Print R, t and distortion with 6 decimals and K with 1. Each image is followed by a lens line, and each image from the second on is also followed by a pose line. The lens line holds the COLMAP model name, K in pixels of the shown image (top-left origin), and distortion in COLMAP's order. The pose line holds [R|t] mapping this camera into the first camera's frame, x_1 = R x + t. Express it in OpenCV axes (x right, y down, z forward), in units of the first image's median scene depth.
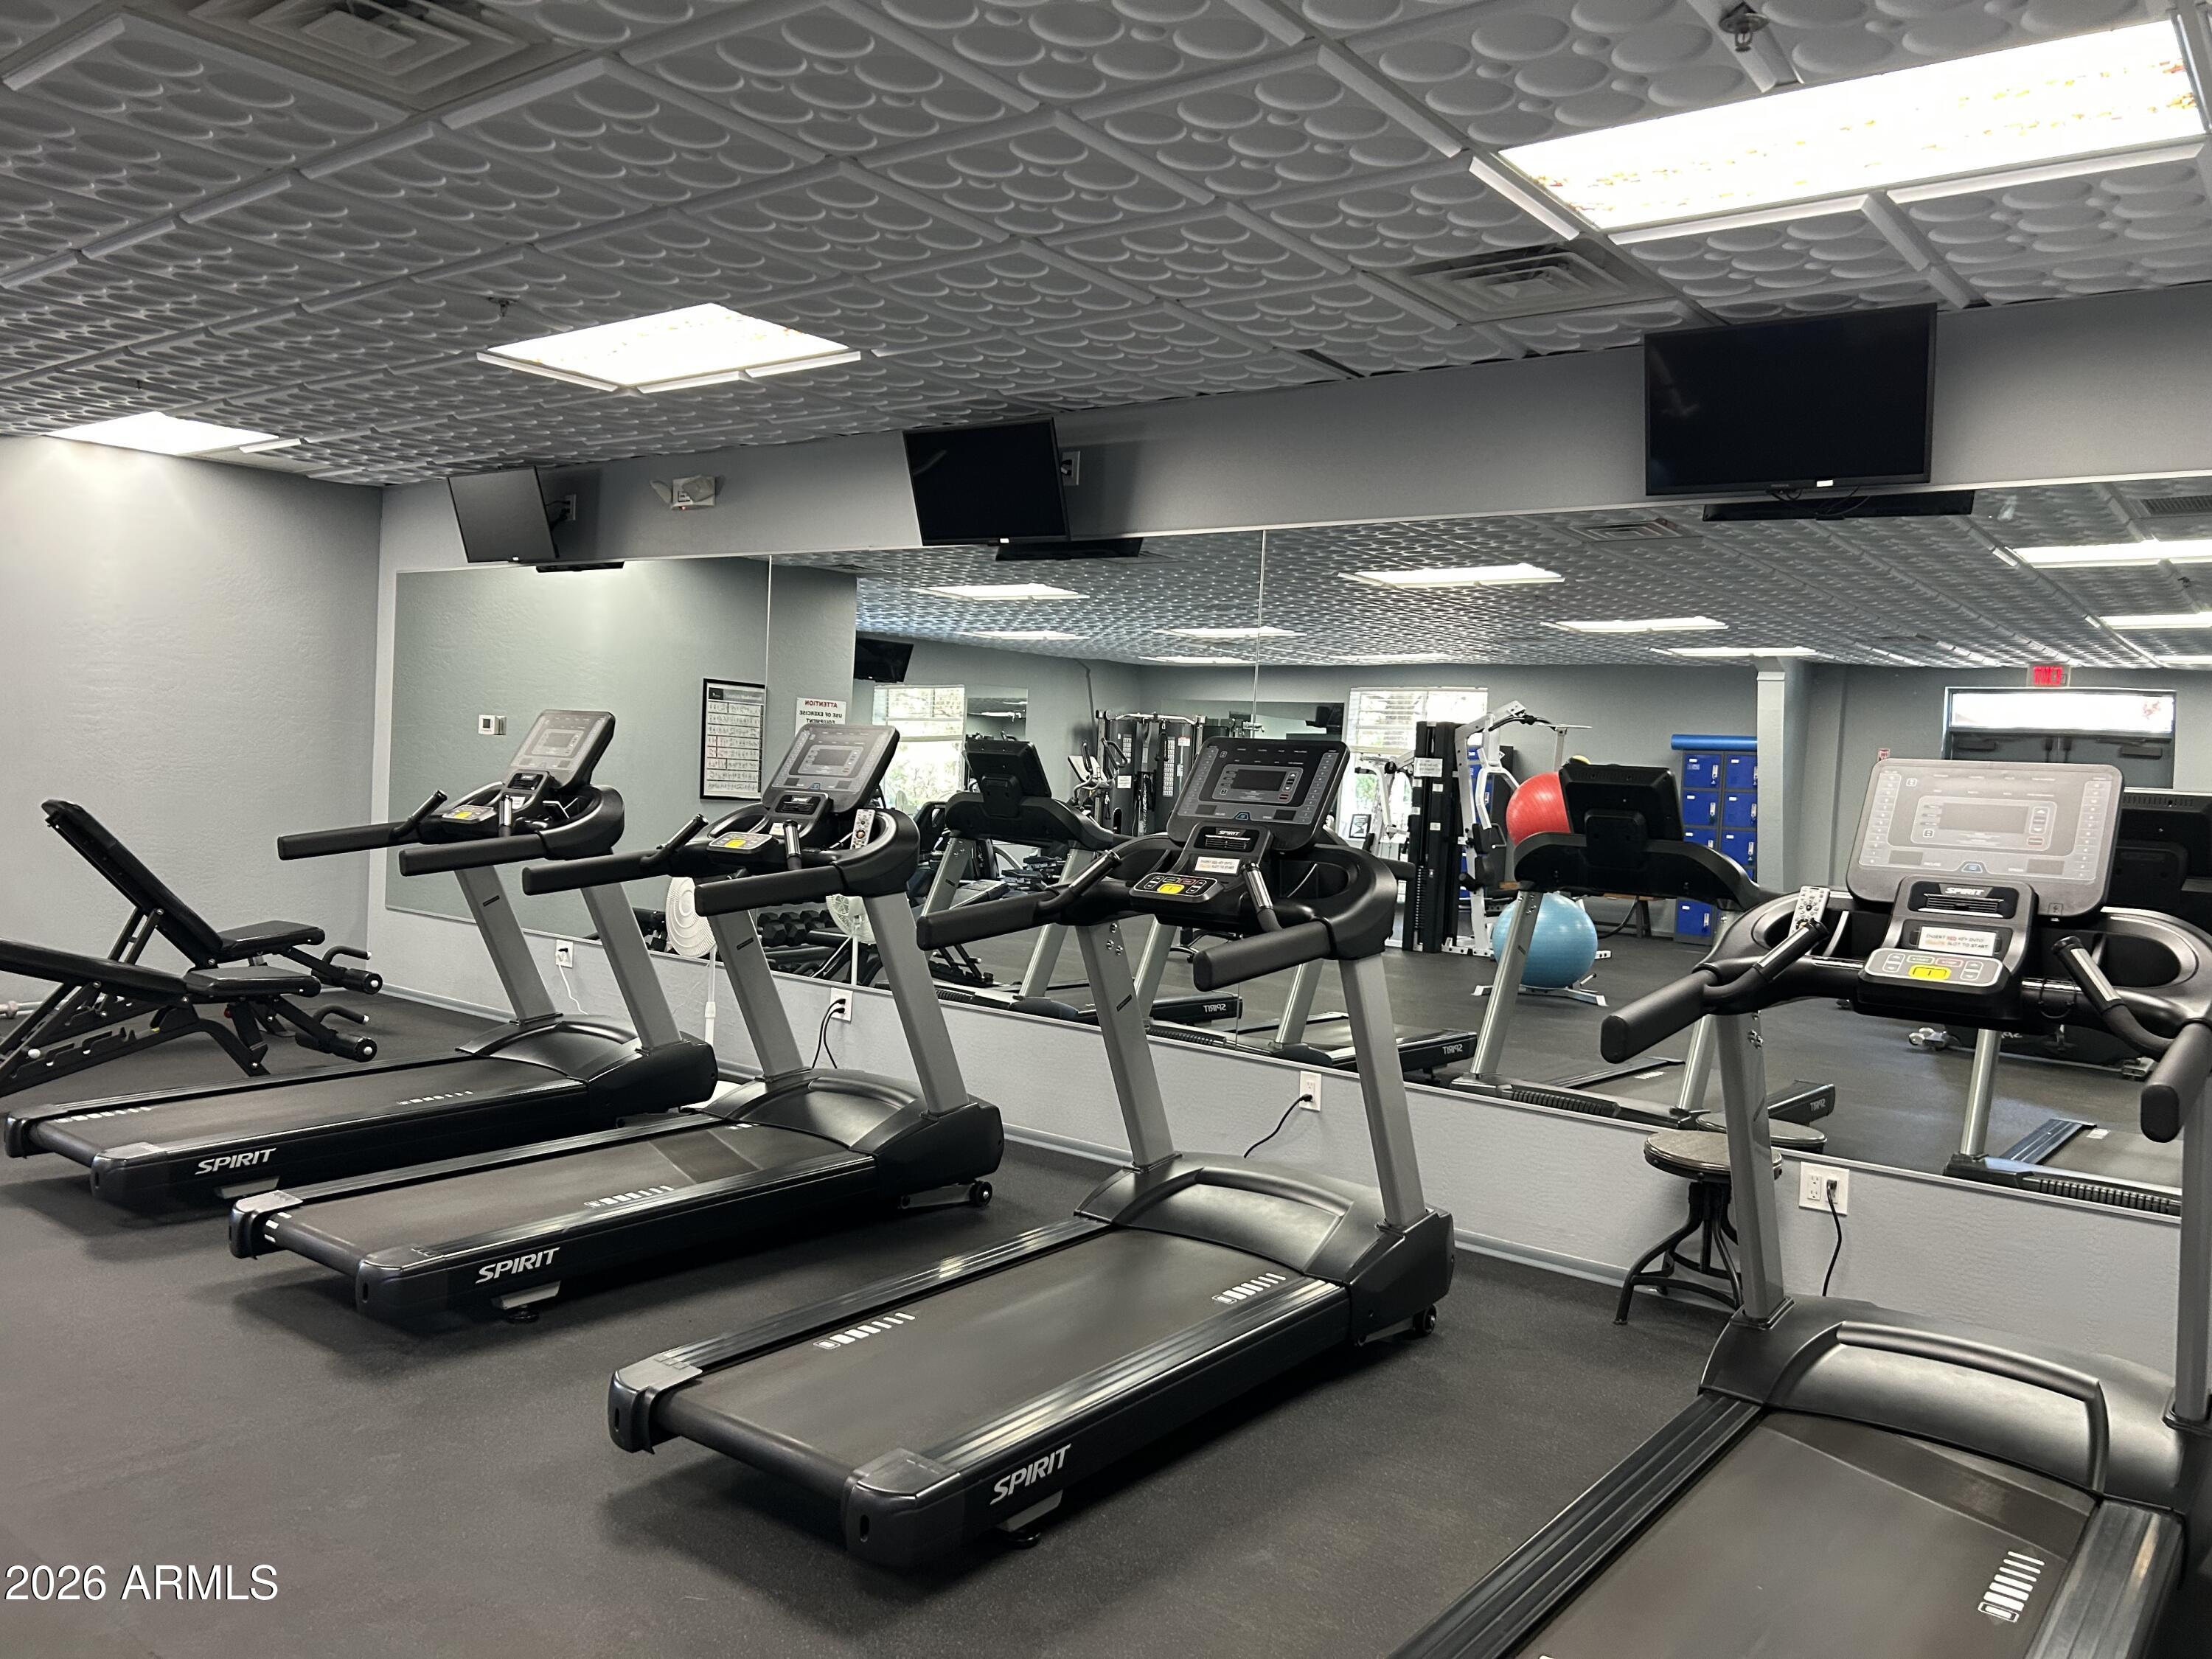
lens RADIAL K [[1661.0, 0, 1106.0], [0, 1661.0, 829.5], [0, 0, 1]] dist [0.058939, -0.059071]
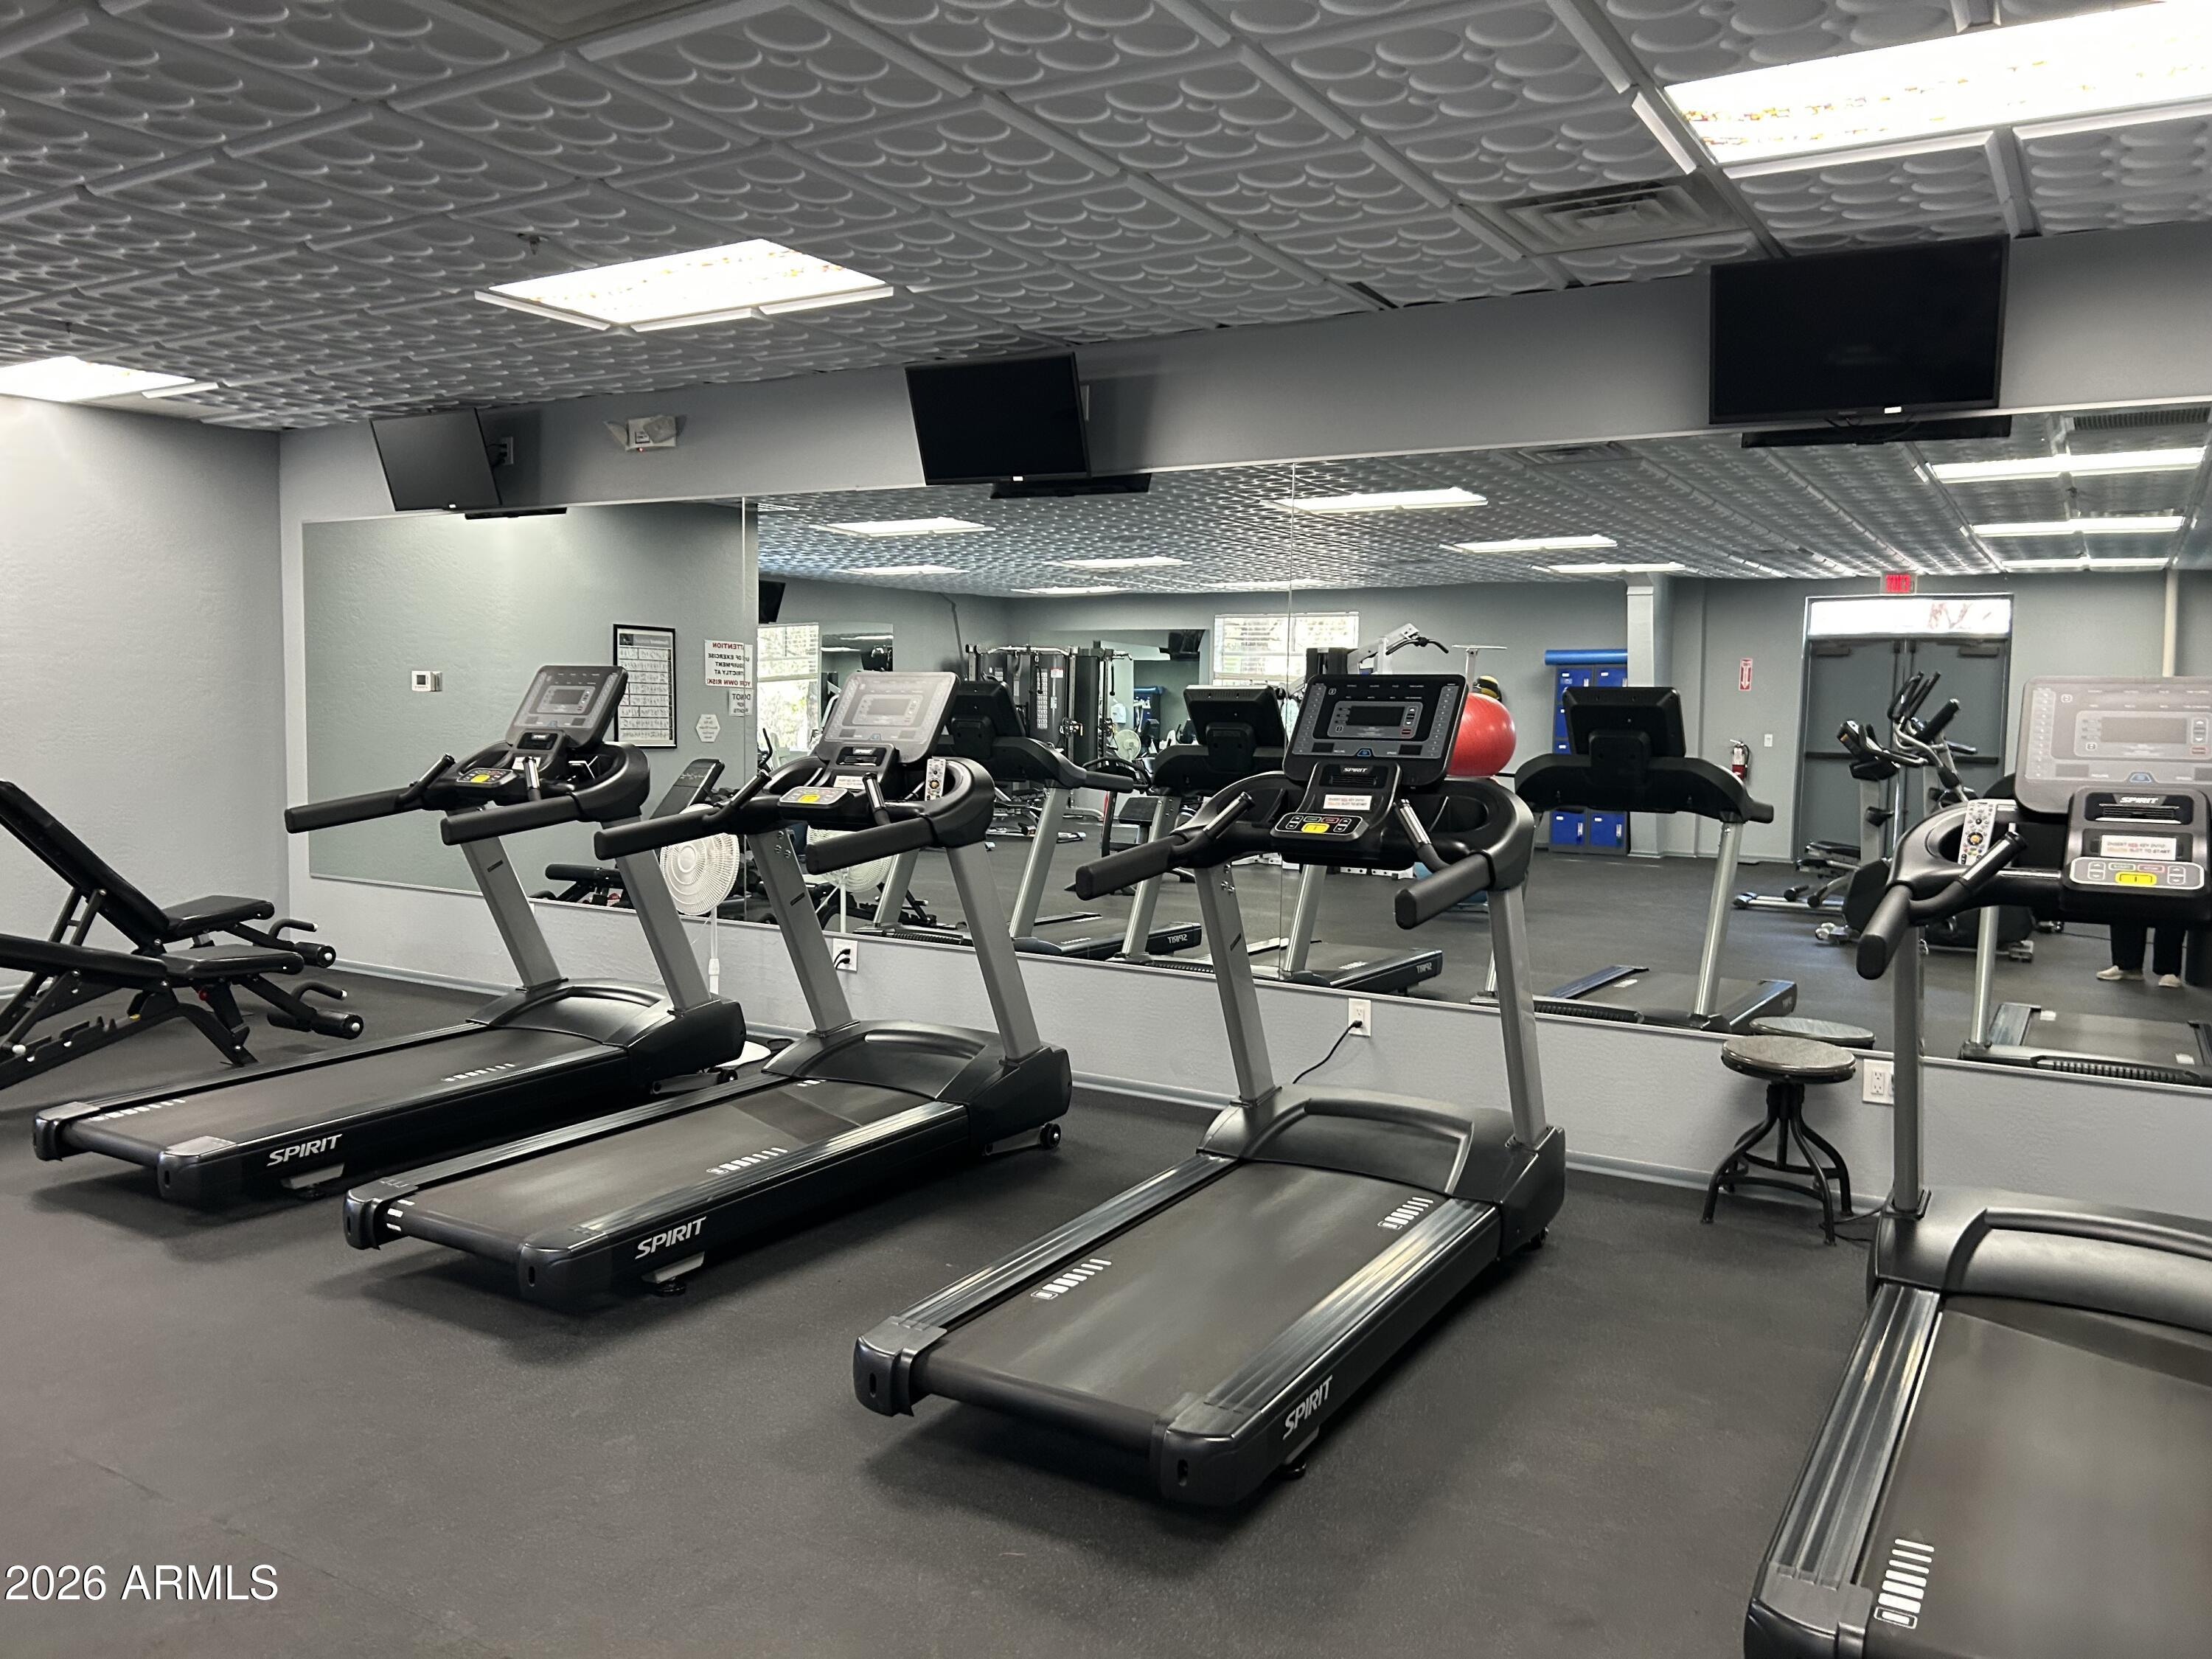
lens RADIAL K [[1661.0, 0, 1106.0], [0, 1661.0, 829.5], [0, 0, 1]] dist [0.058939, -0.059071]
pose [[0.993649, -0.042154, 0.104327, -0.149690], [0.037713, 0.998311, 0.044185, -0.009862], [-0.106013, -0.039970, 0.993561, 0.006999]]
